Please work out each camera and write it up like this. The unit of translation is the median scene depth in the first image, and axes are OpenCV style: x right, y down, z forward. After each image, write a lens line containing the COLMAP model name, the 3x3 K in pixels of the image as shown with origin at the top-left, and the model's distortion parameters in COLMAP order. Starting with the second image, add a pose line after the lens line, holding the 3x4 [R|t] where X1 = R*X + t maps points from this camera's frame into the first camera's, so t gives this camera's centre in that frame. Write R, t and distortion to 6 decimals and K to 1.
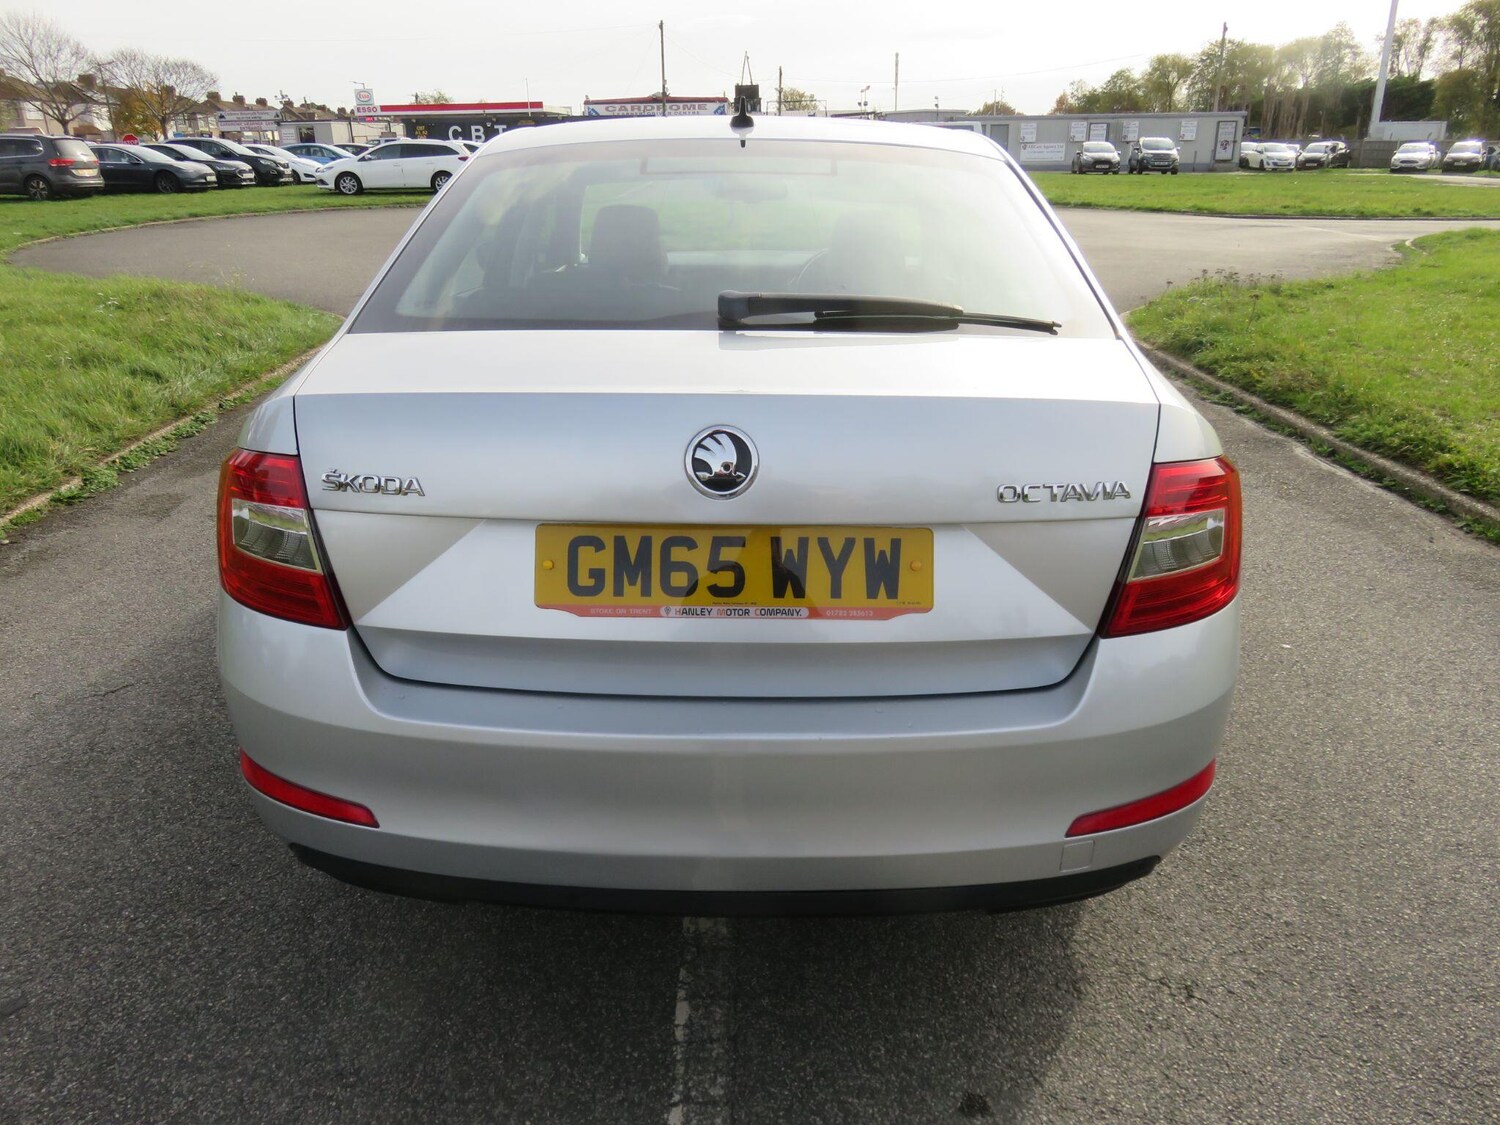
lens RADIAL K [[1166.6, 0, 750.0], [0, 1166.6, 562.5], [0, 0, 1]] dist [-0.016298, 0.014622]
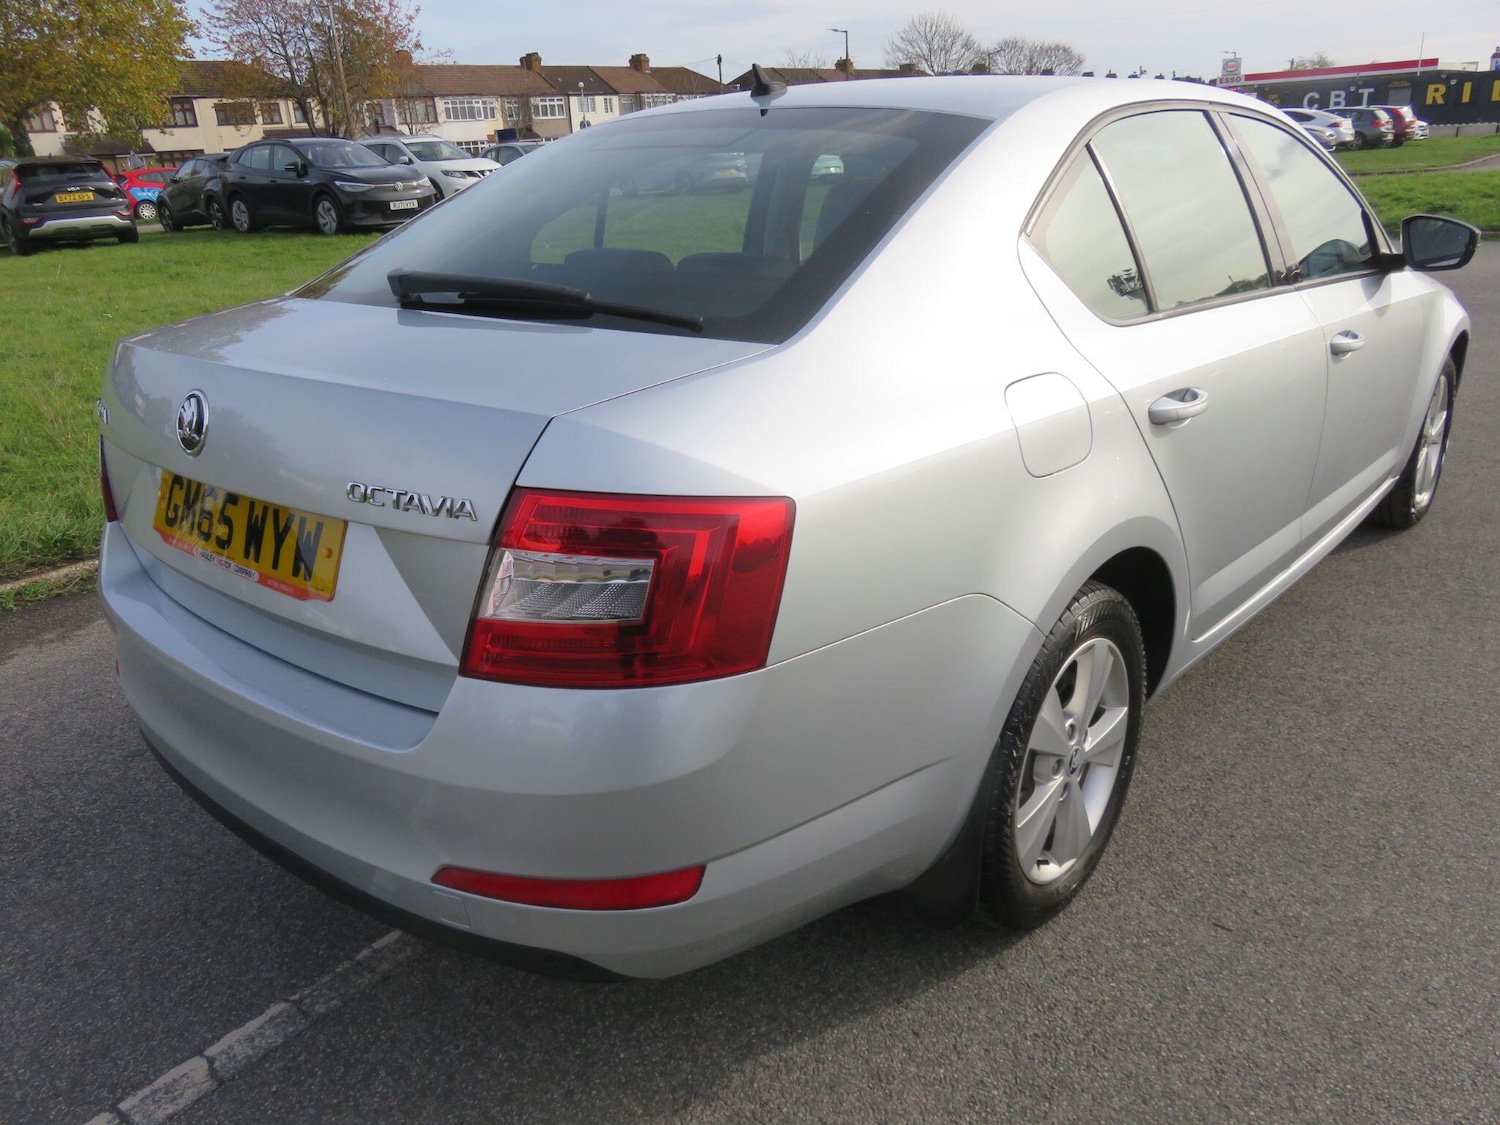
lens RADIAL K [[1165.1, 0, 750.6], [0, 1165.1, 553.9], [0, 0, 1]] dist [-0.009532, 0.002783]
pose [[0.759835, 0.187970, -0.622349, 0.795702], [-0.179436, 0.980741, 0.077139, -0.105888], [0.624863, 0.053059, 0.778930, 0.352151]]
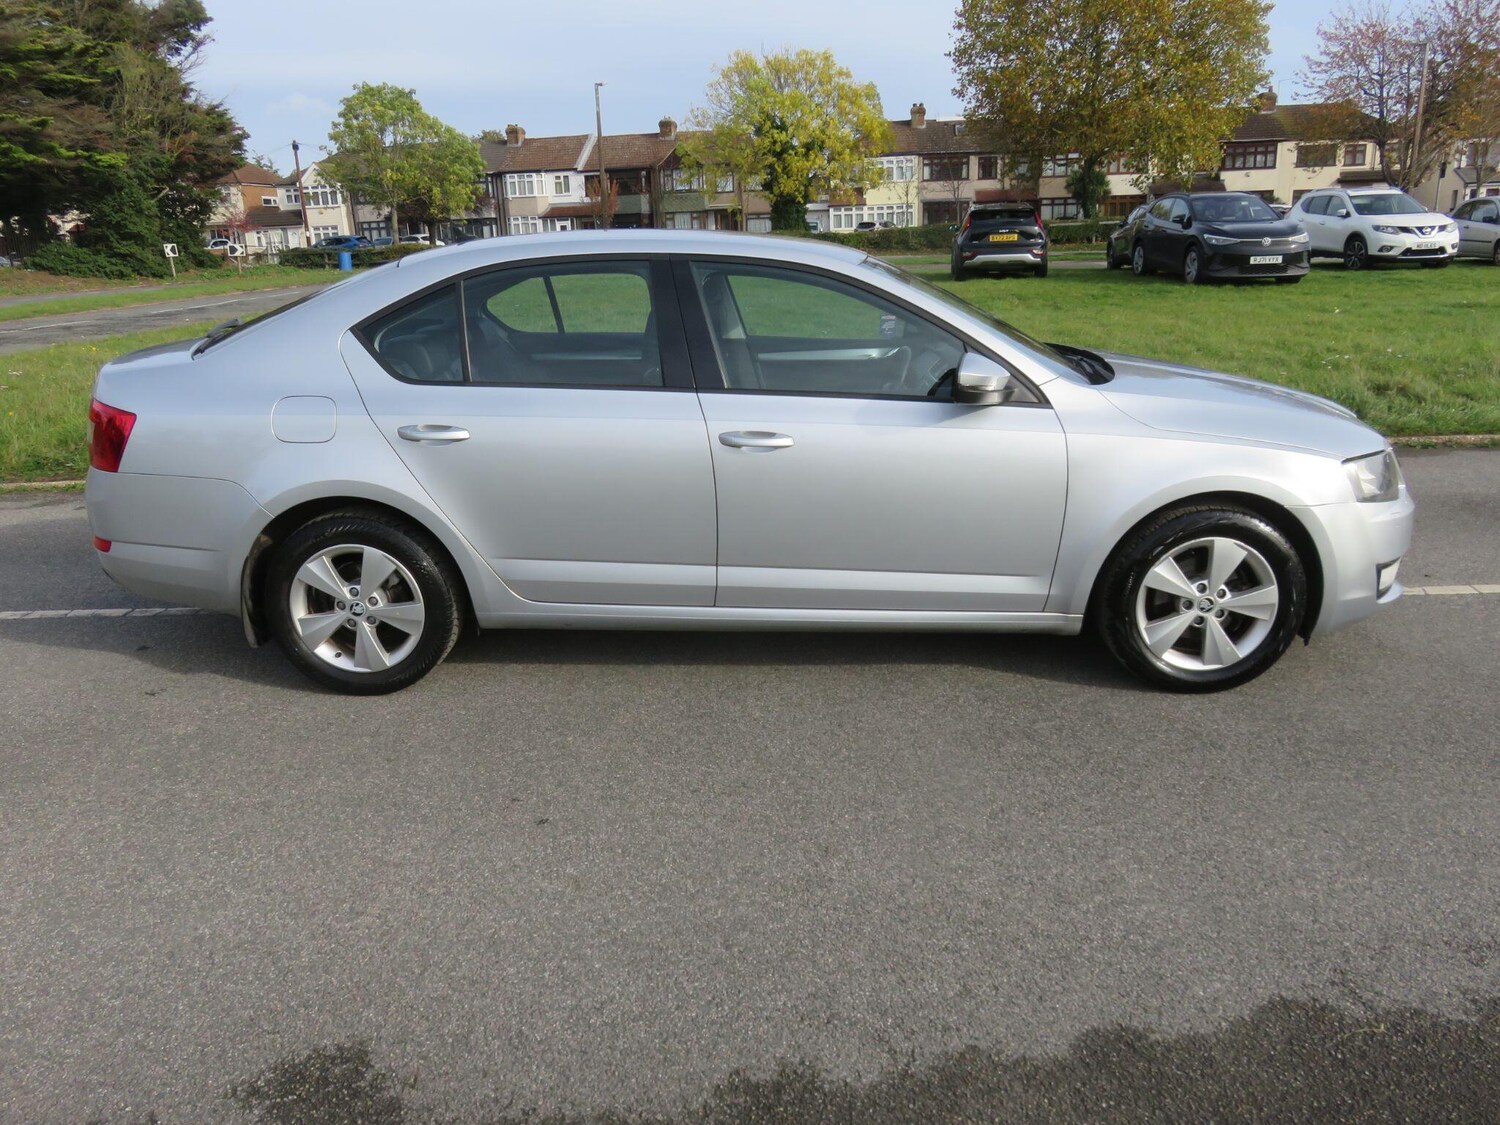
lens RADIAL K [[1171.1, 0, 744.2], [0, 1171.1, 551.8], [0, 0, 1]] dist [-0.015724, 0.020525]
pose [[-0.038130, 0.278995, -0.959535, 0.855429], [-0.313966, 0.908261, 0.276563, -0.131790], [0.948668, 0.311807, 0.052963, 0.413986]]
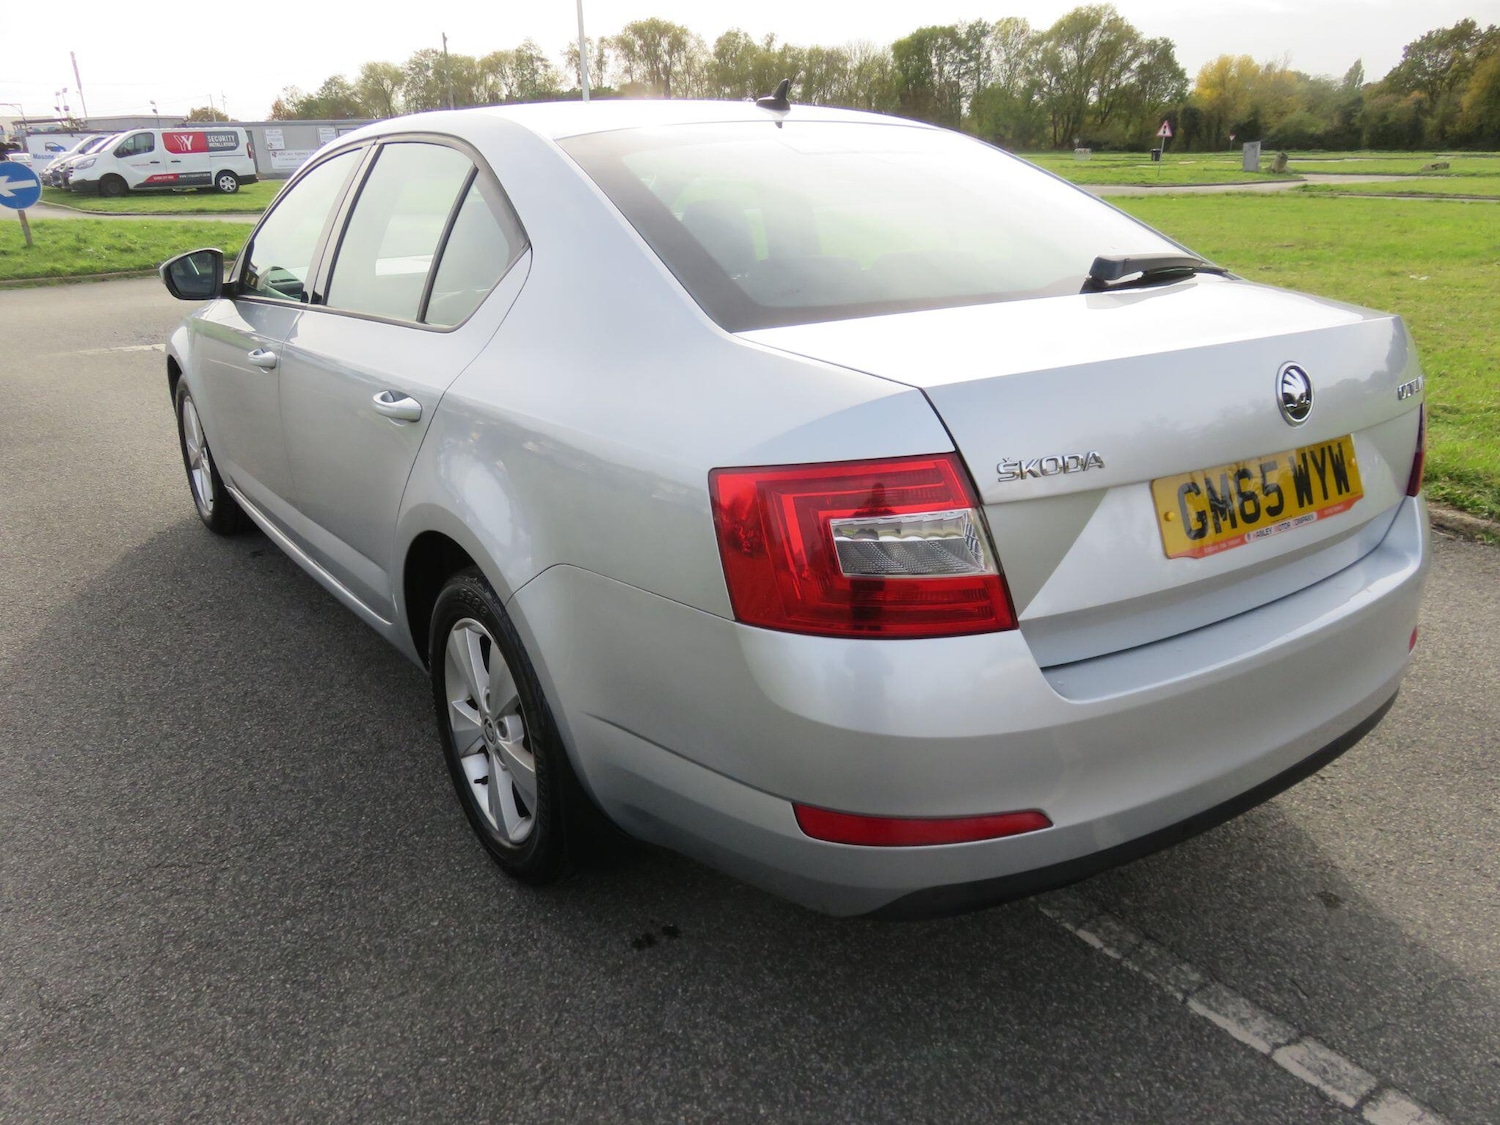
lens RADIAL K [[1158.3, 0, 754.1], [0, 1158.3, 565.0], [0, 0, 1]] dist [-0.004832, 0.001512]
pose [[0.802954, -0.210527, 0.557623, -0.819553], [0.211764, 0.975270, 0.063276, -0.077972], [-0.557154, 0.067277, 0.827679, 0.271238]]
